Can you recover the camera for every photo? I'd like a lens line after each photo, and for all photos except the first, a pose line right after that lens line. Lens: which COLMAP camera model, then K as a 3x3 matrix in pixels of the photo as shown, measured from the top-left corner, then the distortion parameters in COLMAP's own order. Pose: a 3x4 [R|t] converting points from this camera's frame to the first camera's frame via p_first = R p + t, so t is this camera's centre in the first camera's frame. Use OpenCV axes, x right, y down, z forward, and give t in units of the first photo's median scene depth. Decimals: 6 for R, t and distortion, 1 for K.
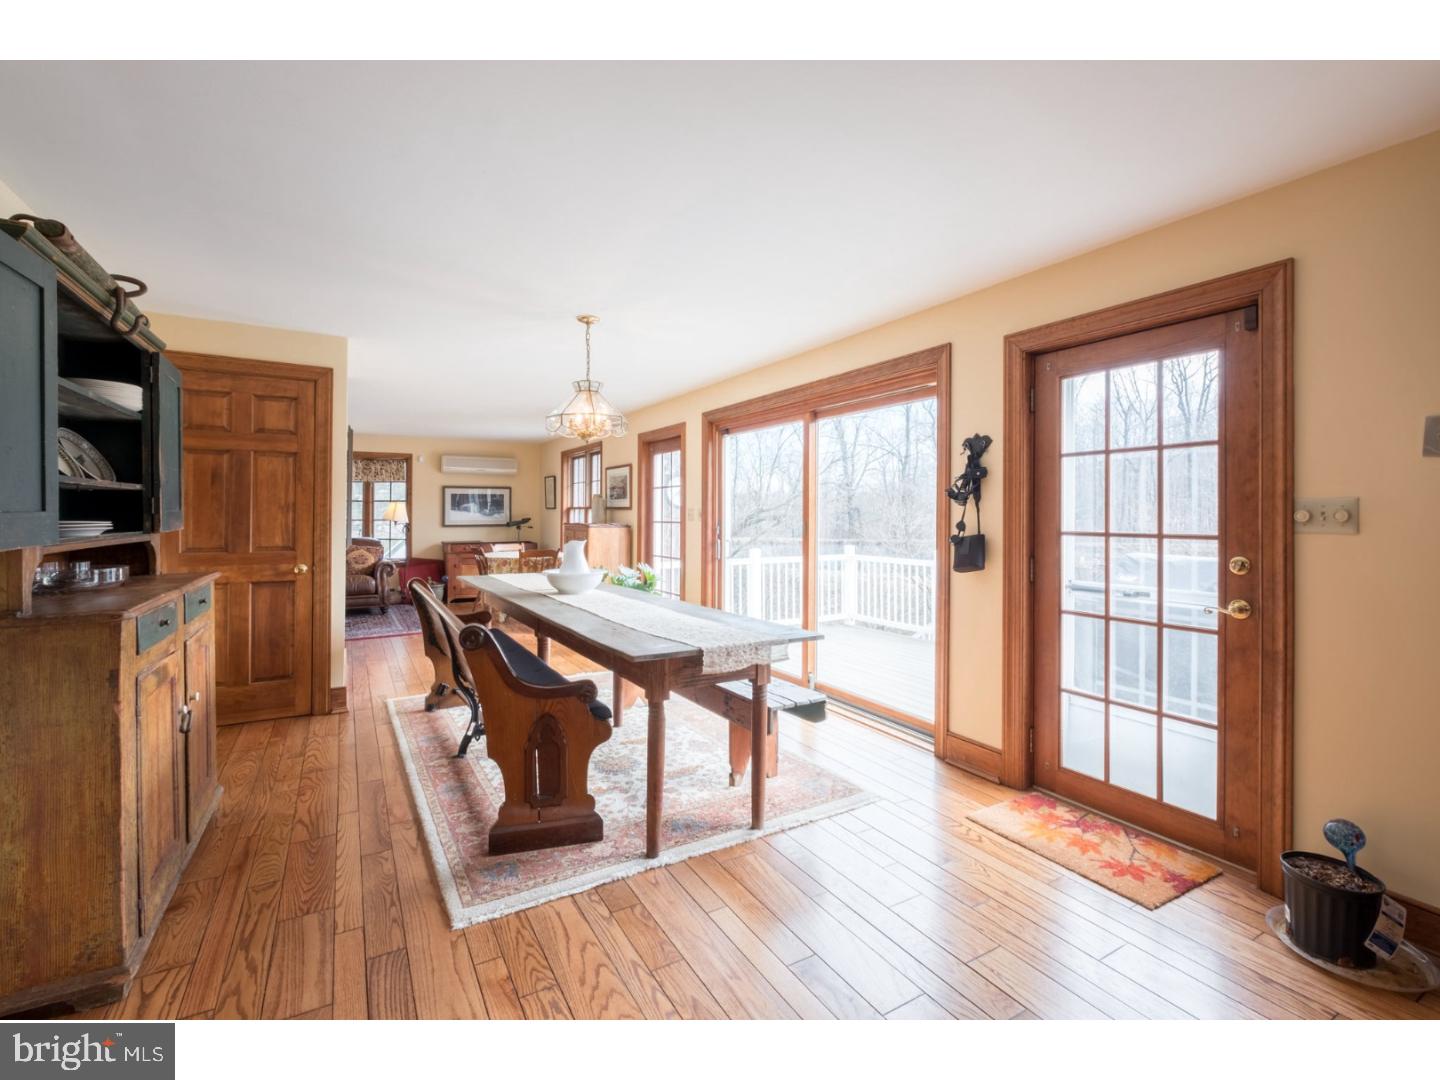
lens RADIAL K [[635.1, 0, 726.5], [0, 635.1, 523.8], [0, 0, 1]] dist [-0.004530, 0.000202]
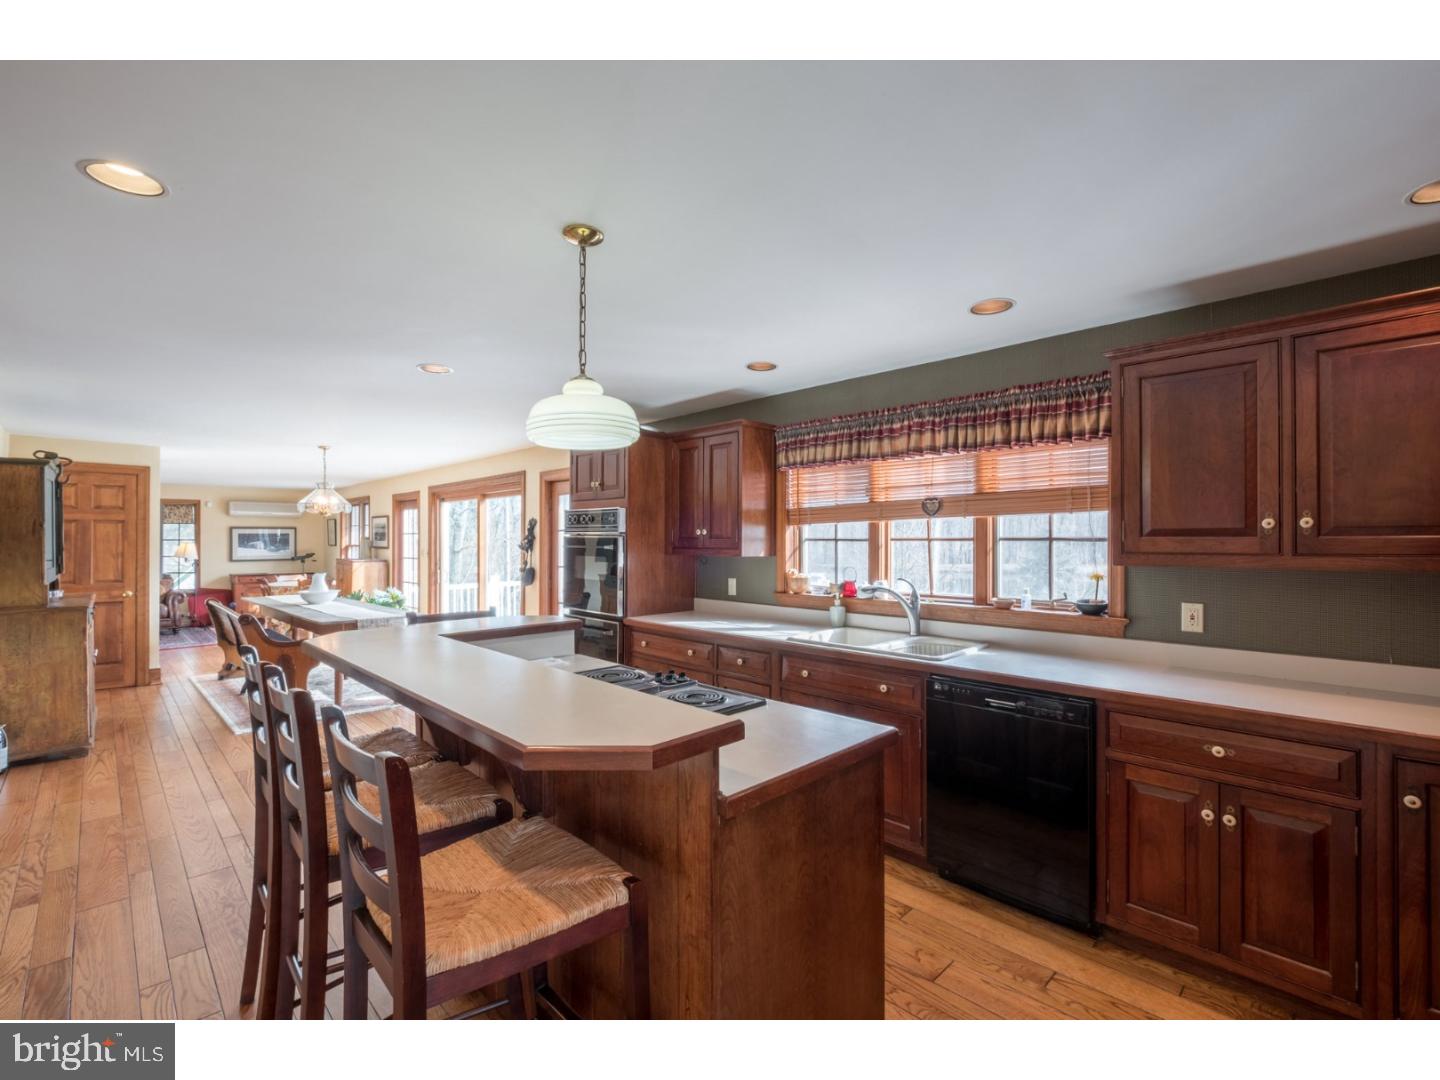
lens RADIAL K [[635.1, 0, 720.5], [0, 635.1, 546.2], [0, 0, 1]] dist [-0.004530, 0.000202]
pose [[0.971798, -0.006631, 0.235720, 0.401161], [0.007718, 0.999963, -0.003690, -0.030883], [-0.235687, 0.005405, 0.971814, -0.895892]]
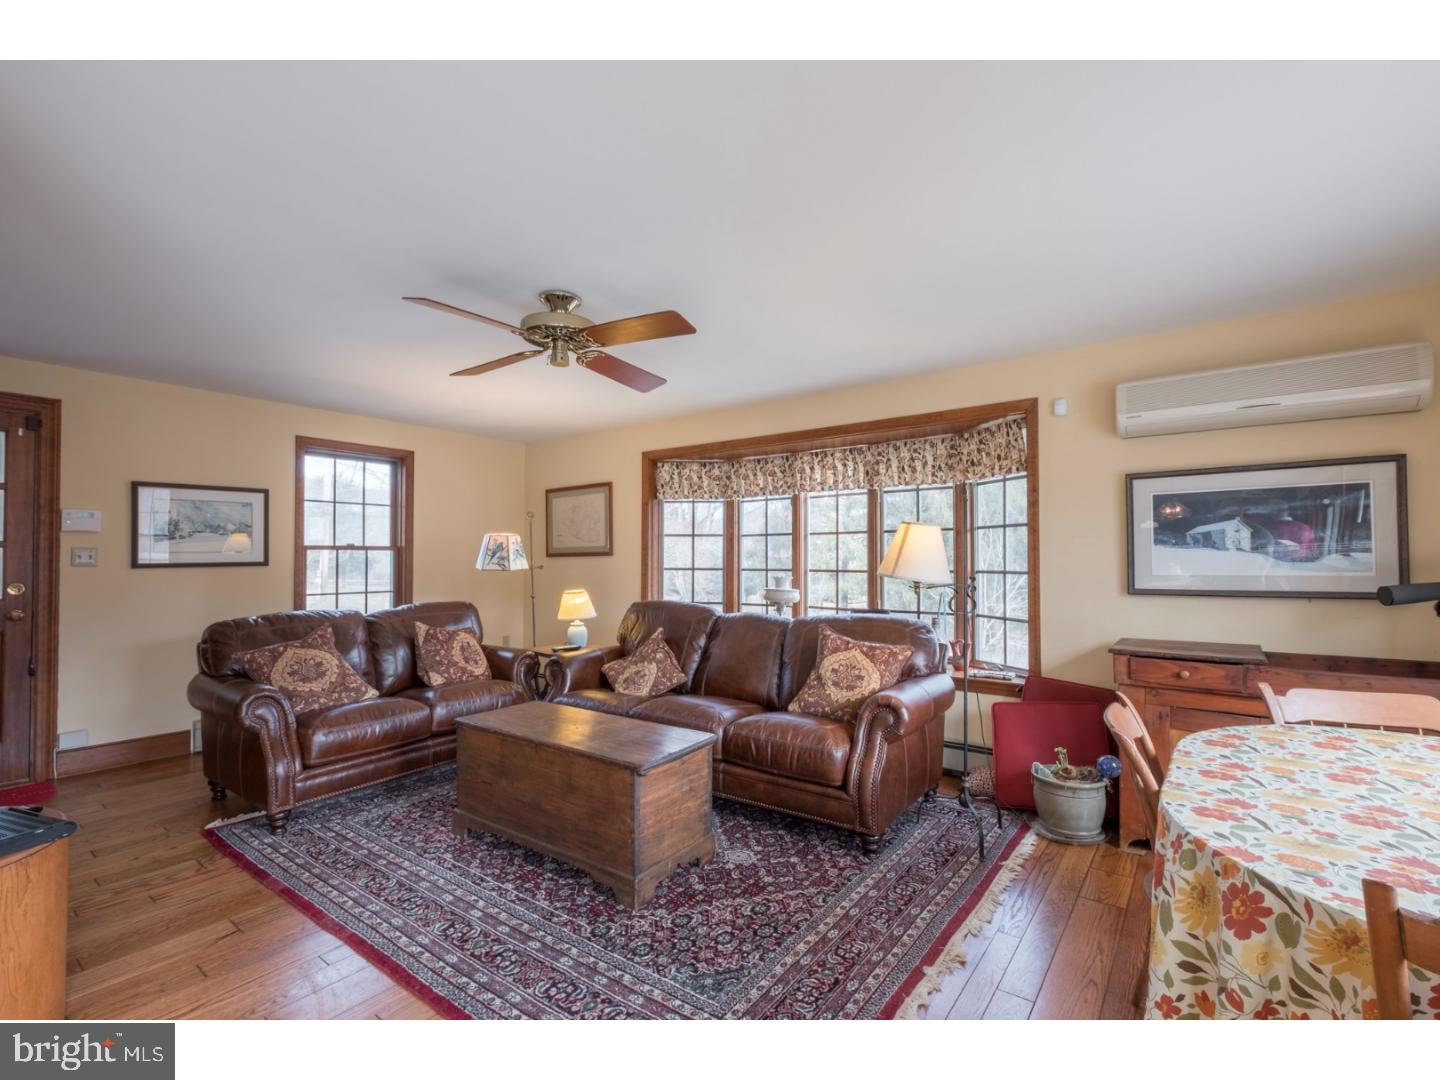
lens RADIAL K [[635.1, 0, 722.0], [0, 635.1, 543.4], [0, 0, 1]] dist [-0.004530, 0.000202]
pose [[0.361051, -0.021681, -0.932294, -0.513936], [-0.003781, 0.999687, -0.024713, -0.032549], [0.932538, 0.012448, 0.360856, 1.665076]]
